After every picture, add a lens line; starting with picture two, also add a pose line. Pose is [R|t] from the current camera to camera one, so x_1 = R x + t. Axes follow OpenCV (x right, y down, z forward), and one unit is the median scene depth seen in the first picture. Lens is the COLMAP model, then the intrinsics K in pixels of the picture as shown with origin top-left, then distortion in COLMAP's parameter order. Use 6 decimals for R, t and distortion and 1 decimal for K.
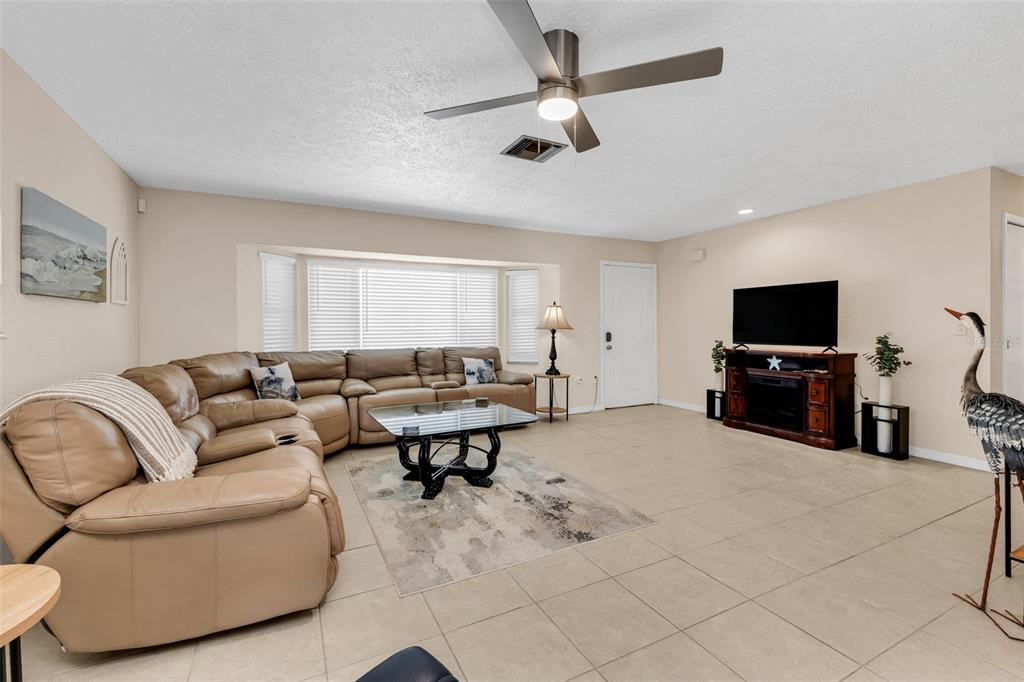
lens RADIAL K [[443.9, 0, 521.1], [0, 443.9, 330.6], [0, 0, 1]] dist [0.006444, -0.001586]
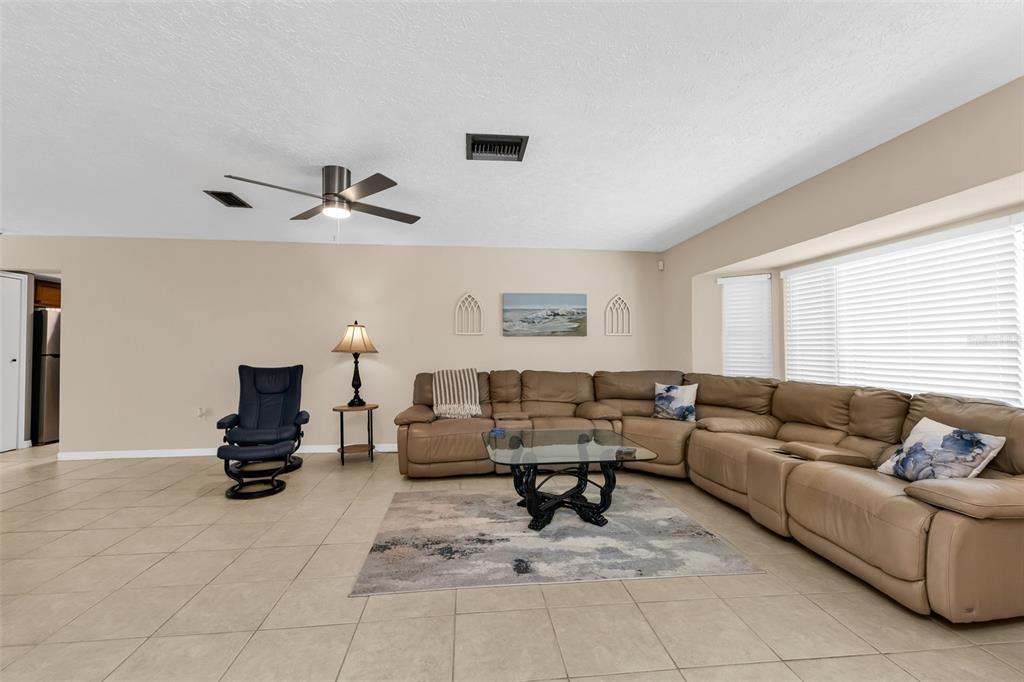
lens RADIAL K [[443.9, 0, 509.5], [0, 443.9, 340.7], [0, 0, 1]] dist [0.006444, -0.001586]
pose [[-0.371544, -0.013685, -0.928314, 0.803254], [-0.008478, 0.999900, -0.011347, -0.019458], [0.928377, 0.003655, -0.371623, 1.320761]]
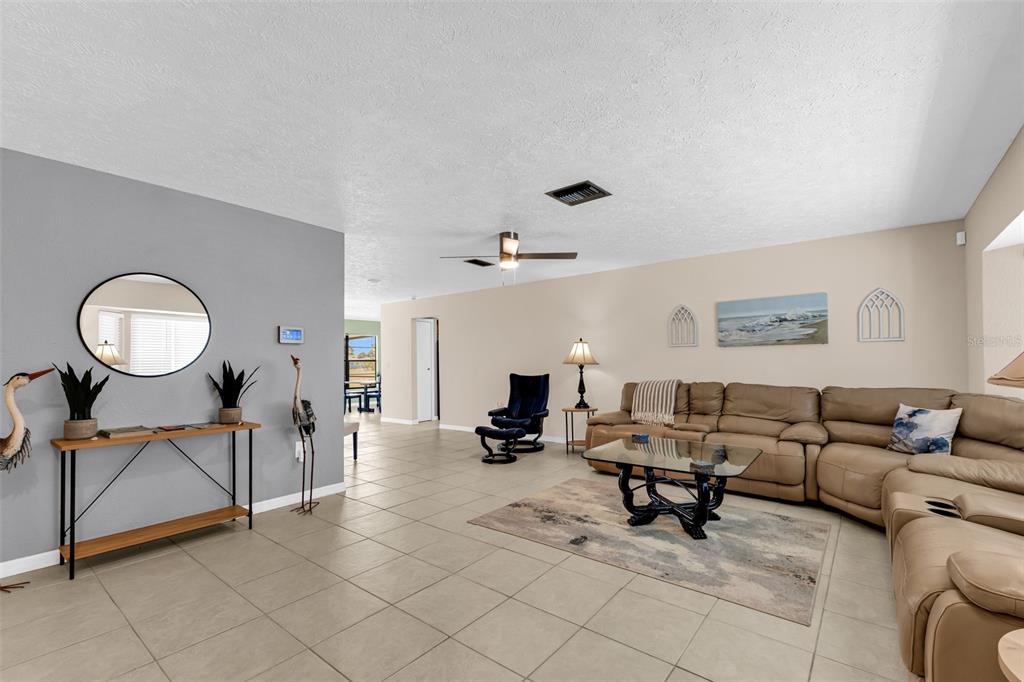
lens RADIAL K [[443.9, 0, 517.4], [0, 443.9, 359.7], [0, 0, 1]] dist [0.006444, -0.001586]
pose [[-0.915347, 0.011403, -0.402505, 0.571370], [0.009103, 0.999929, 0.007626, -0.028036], [0.402564, 0.003317, -0.915386, 1.855964]]
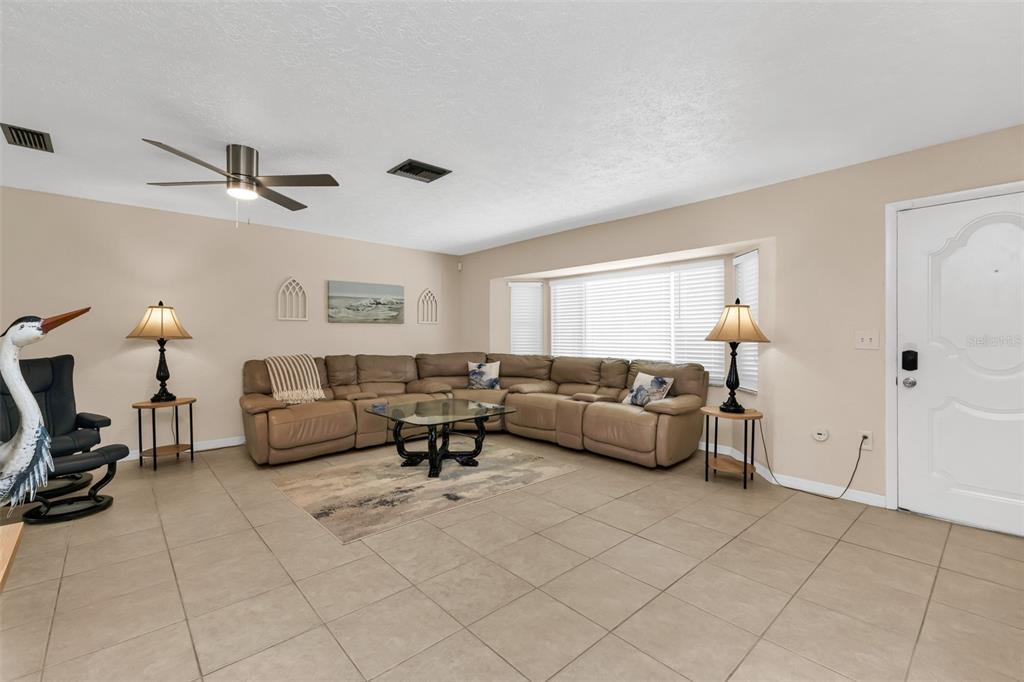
lens RADIAL K [[443.9, 0, 510.2], [0, 443.9, 338.8], [0, 0, 1]] dist [0.006444, -0.001586]
pose [[0.247409, 0.011522, -0.968843, 1.100538], [-0.012018, 0.999889, 0.008823, -0.015319], [0.968837, 0.009460, 0.247520, 0.931720]]
